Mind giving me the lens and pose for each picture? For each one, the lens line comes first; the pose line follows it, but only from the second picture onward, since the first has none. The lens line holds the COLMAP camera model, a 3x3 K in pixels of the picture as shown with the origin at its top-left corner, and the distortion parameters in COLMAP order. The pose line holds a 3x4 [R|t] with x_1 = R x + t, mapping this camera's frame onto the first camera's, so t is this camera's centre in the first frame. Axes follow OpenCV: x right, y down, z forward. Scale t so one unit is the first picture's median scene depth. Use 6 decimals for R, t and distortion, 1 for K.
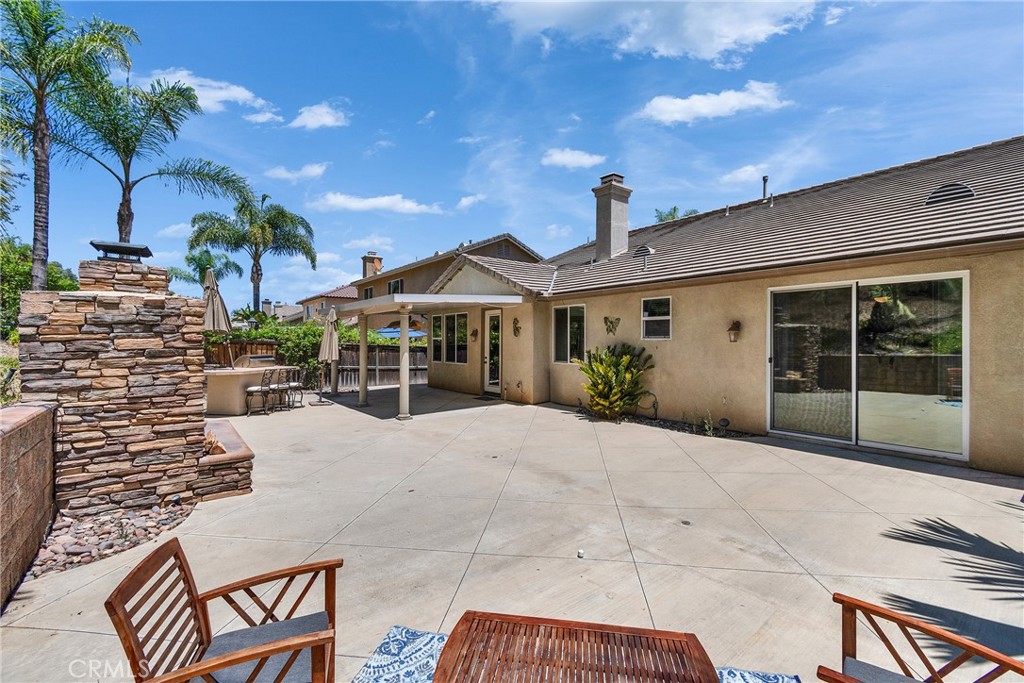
lens RADIAL K [[447.1, 0, 516.7], [0, 447.1, 345.6], [0, 0, 1]] dist [0.004326, -0.002099]
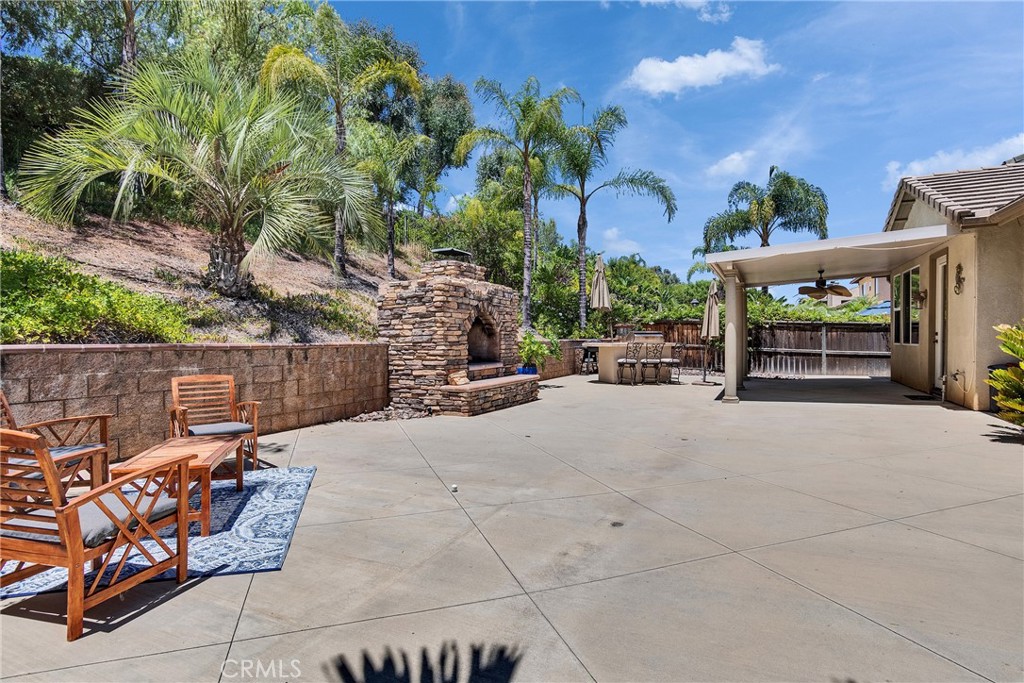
lens RADIAL K [[516.7, 0, 513.6], [0, 516.7, 338.4], [0, 0, 1]] dist [-0.000250, -0.000824]
pose [[0.434674, -0.004913, -0.900574, 0.362165], [0.002522, 0.999988, -0.004238, 0.039439], [0.900584, -0.000429, 0.434682, 0.179582]]
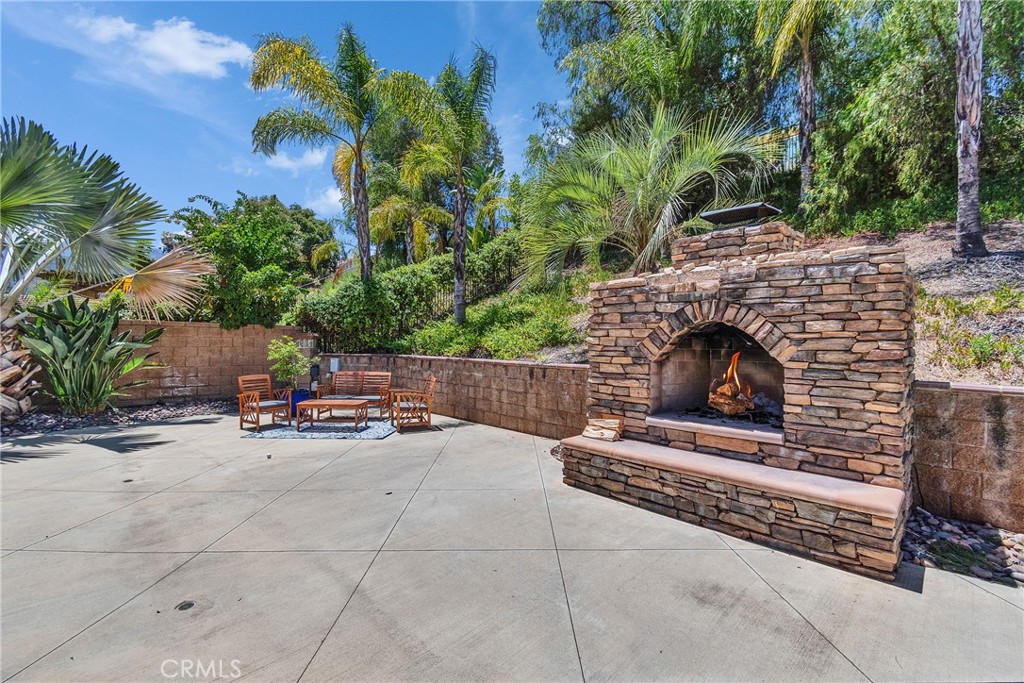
lens RADIAL K [[447.1, 0, 523.3], [0, 447.1, 344.3], [0, 0, 1]] dist [0.004326, -0.002099]
pose [[-0.989804, -0.008121, -0.142206, -0.151822], [-0.009707, 0.999898, 0.010463, 0.012054], [0.142106, 0.011737, -0.989782, 0.779491]]
